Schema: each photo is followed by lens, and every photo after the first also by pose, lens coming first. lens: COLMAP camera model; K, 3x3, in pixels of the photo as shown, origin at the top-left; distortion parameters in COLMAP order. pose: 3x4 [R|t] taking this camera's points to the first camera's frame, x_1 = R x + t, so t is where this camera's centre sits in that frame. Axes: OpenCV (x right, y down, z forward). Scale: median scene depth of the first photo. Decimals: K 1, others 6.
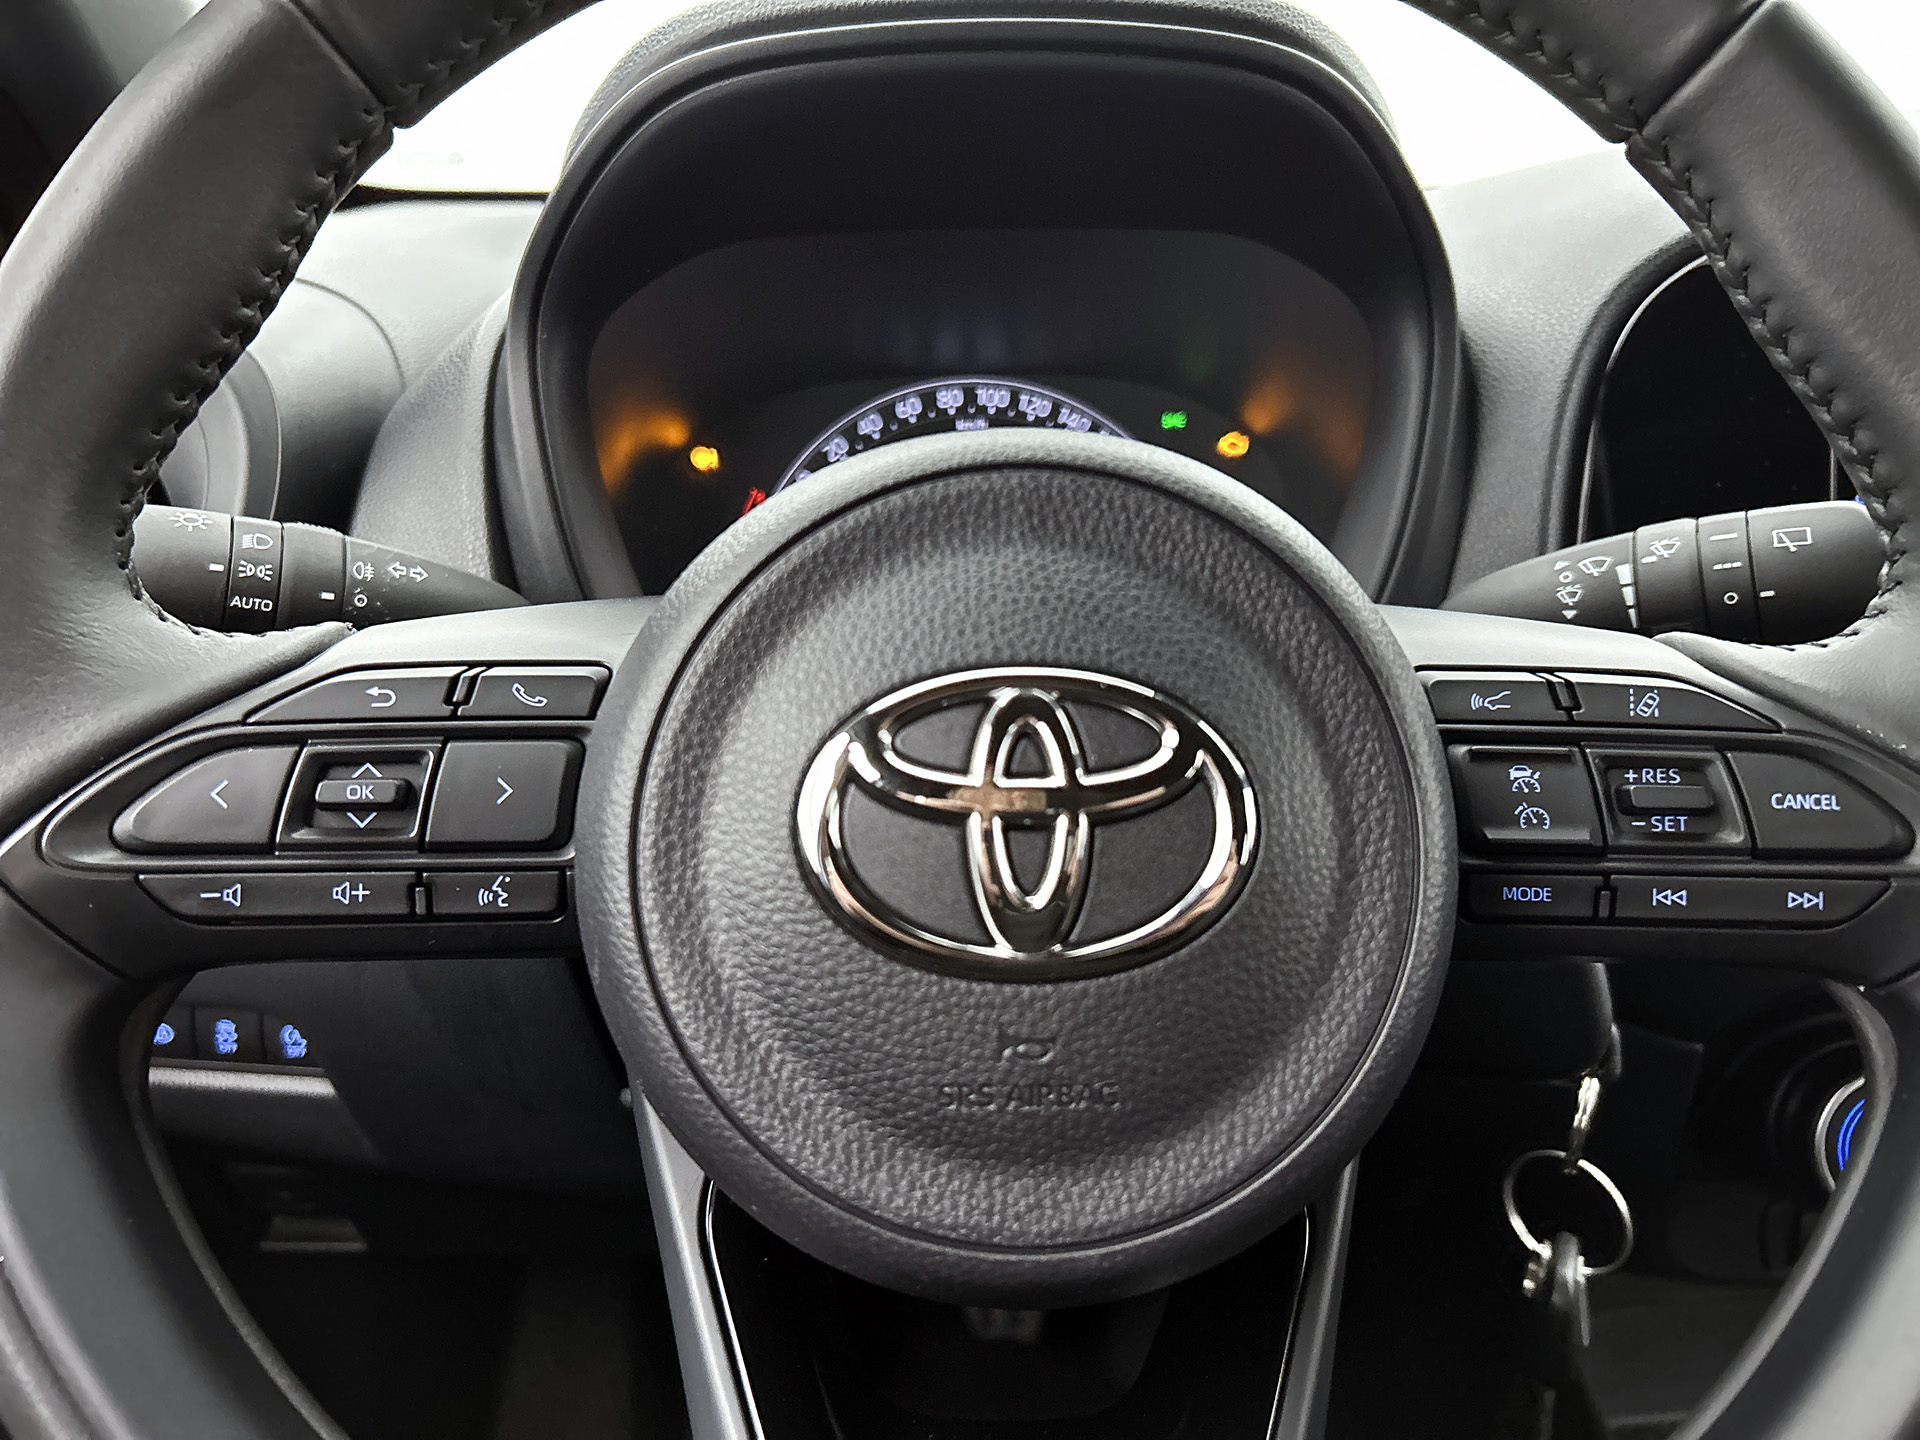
lens RADIAL K [[1445.9, 0, 960.0], [0, 1445.9, 720.0], [0, 0, 1]] dist [-0.092552, 0.143369]
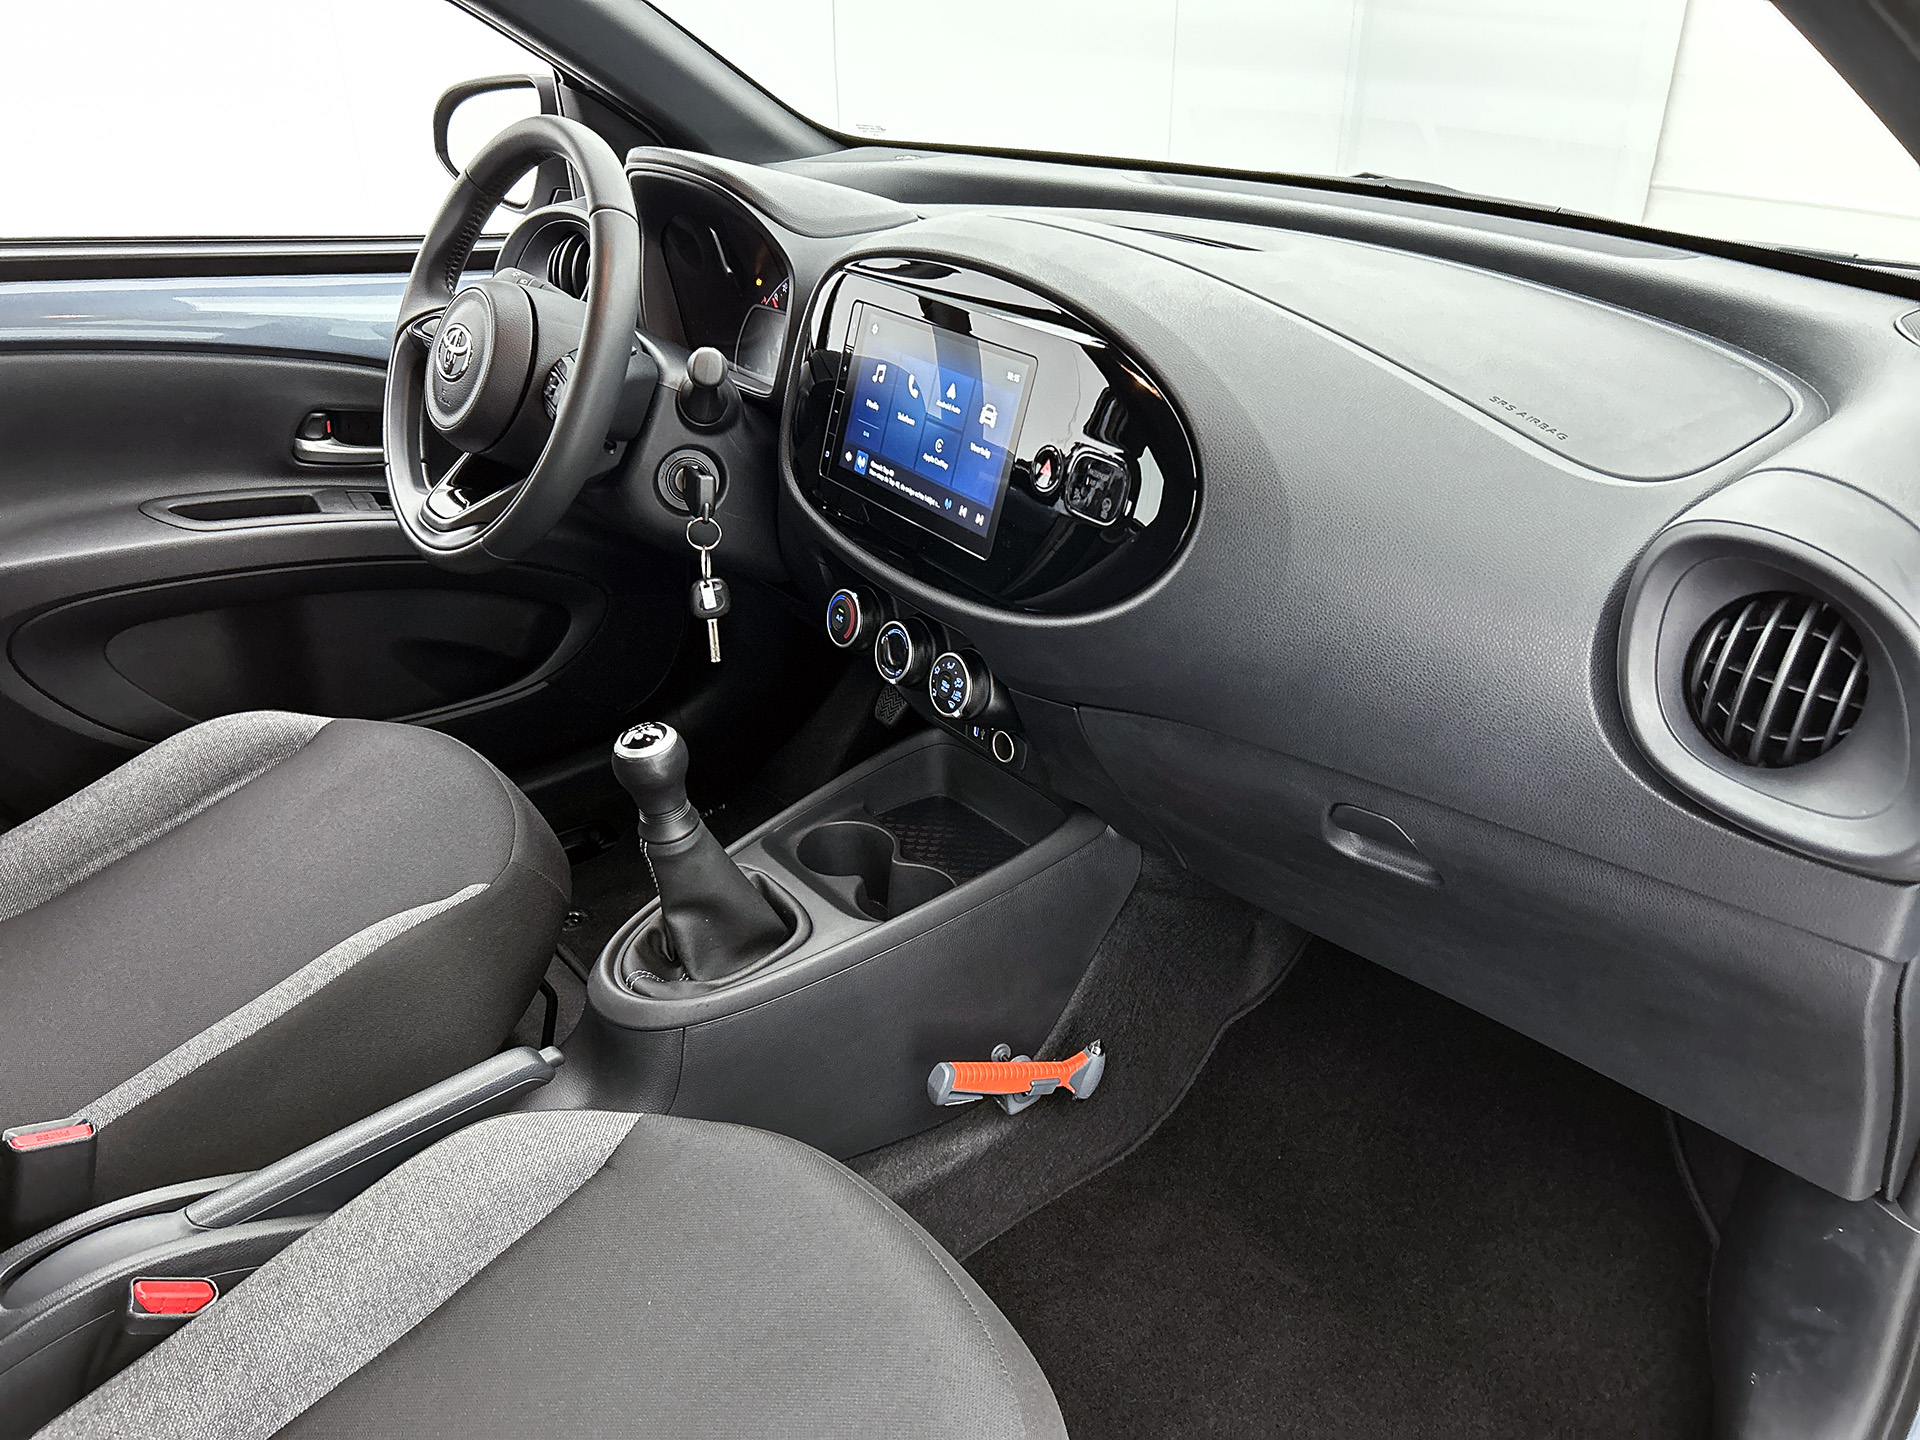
lens RADIAL K [[1449.9, 0, 960.0], [0, 1449.9, 720.0], [0, 0, 1]] dist [0.024680, -0.000051]
pose [[0.589866, 0.381317, -0.711797, 4.810560], [-0.249594, 0.924414, 0.288379, -0.616090], [0.767959, 0.007556, 0.640455, -0.937934]]
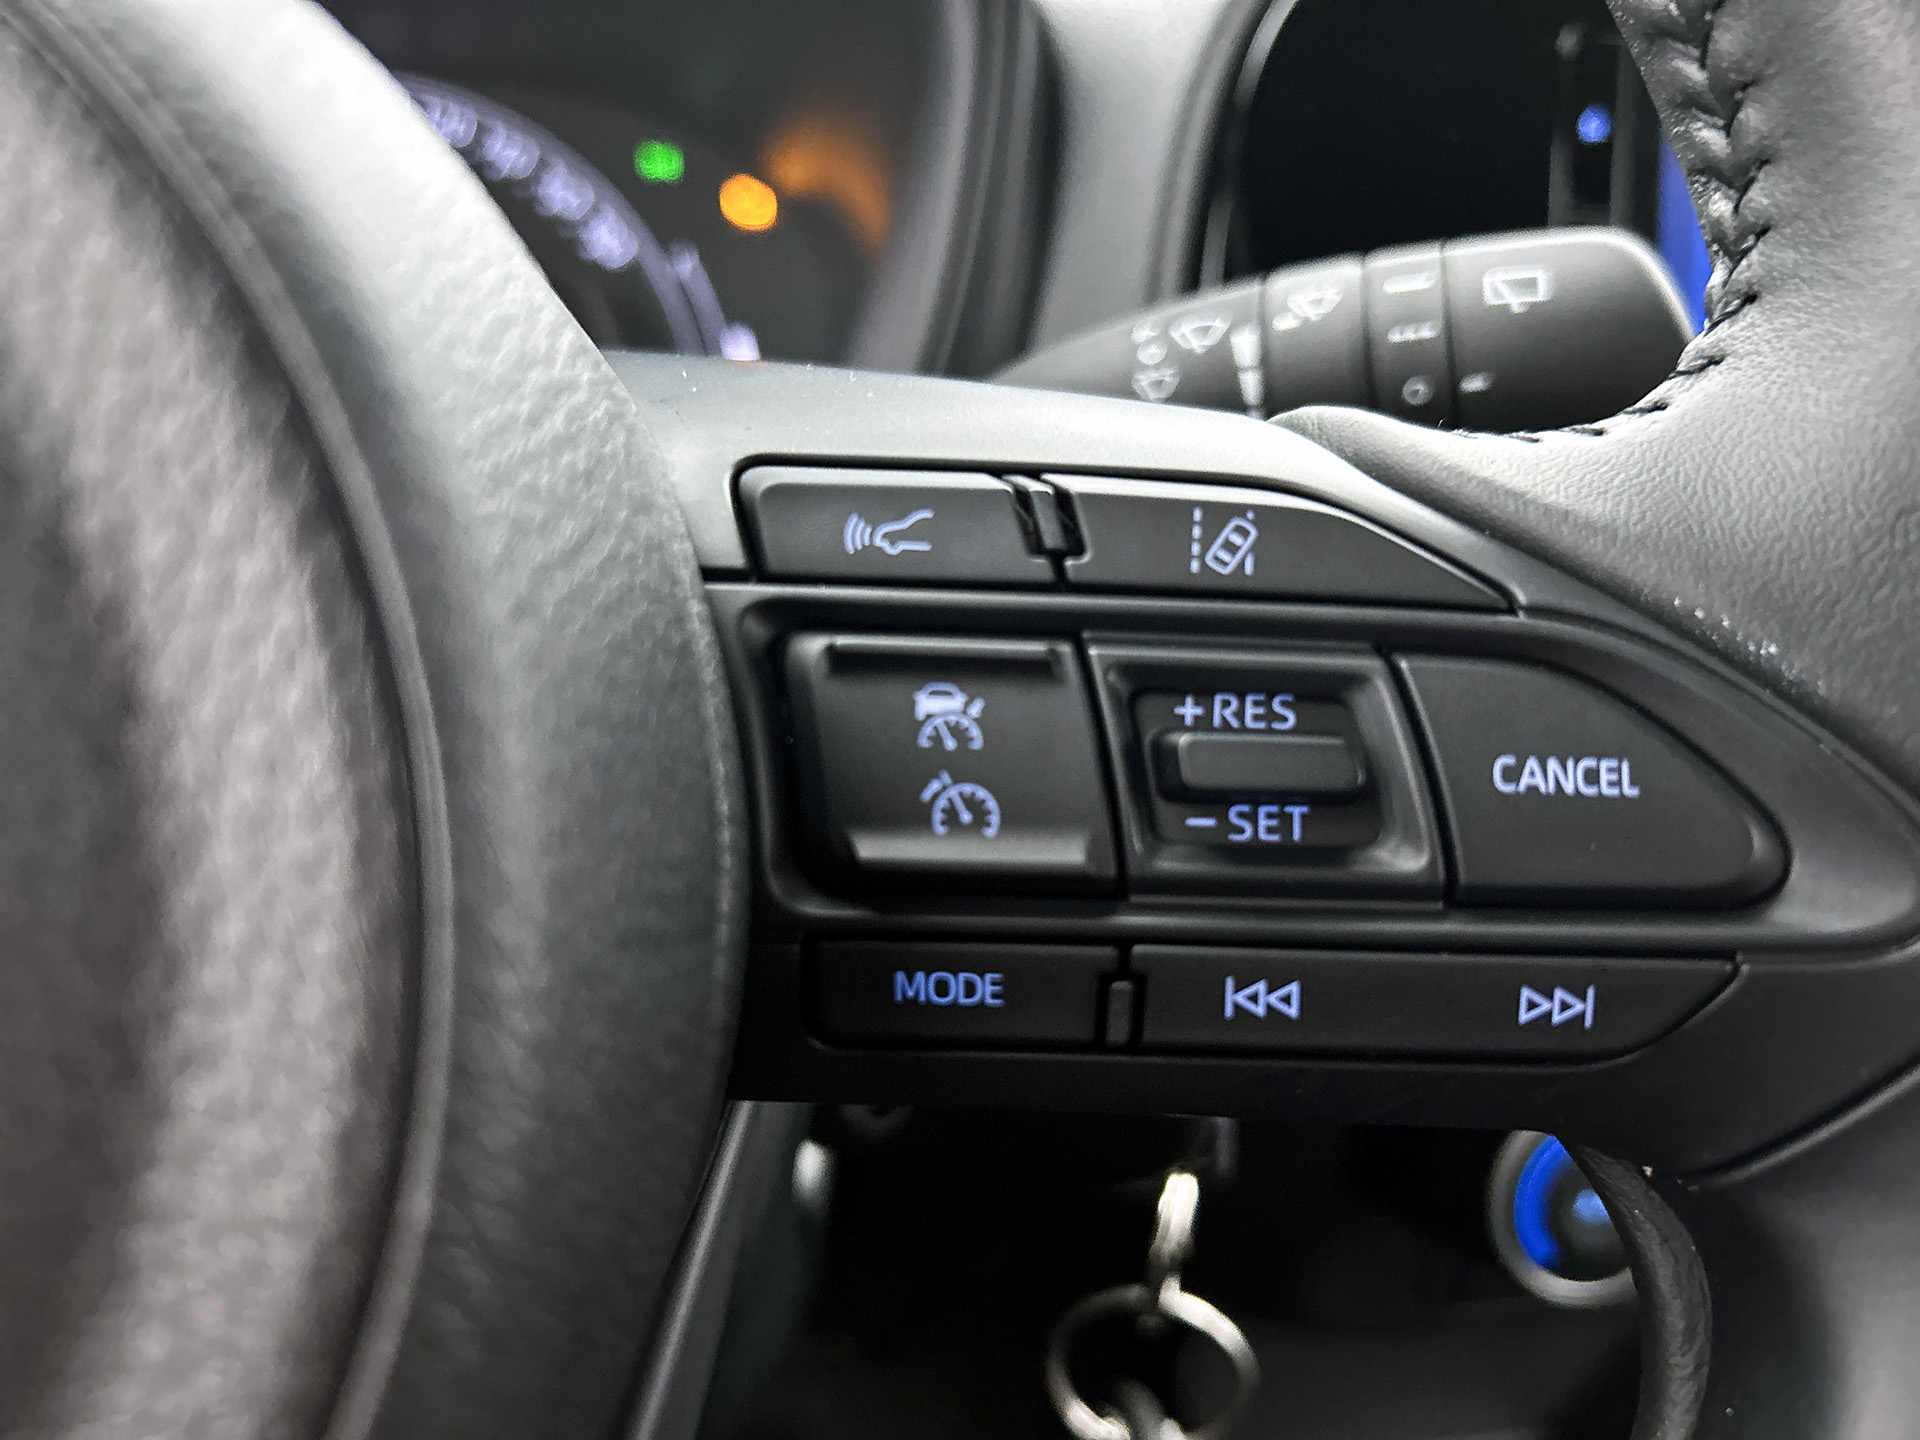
lens RADIAL K [[1449.9, 0, 960.0], [0, 1449.9, 720.0], [0, 0, 1]] dist [0.024680, -0.000051]
pose [[0.979771, 0.001475, 0.200116, 0.316221], [-0.014618, 0.997829, 0.064214, 0.014831], [-0.199587, -0.065840, 0.977666, 0.587659]]
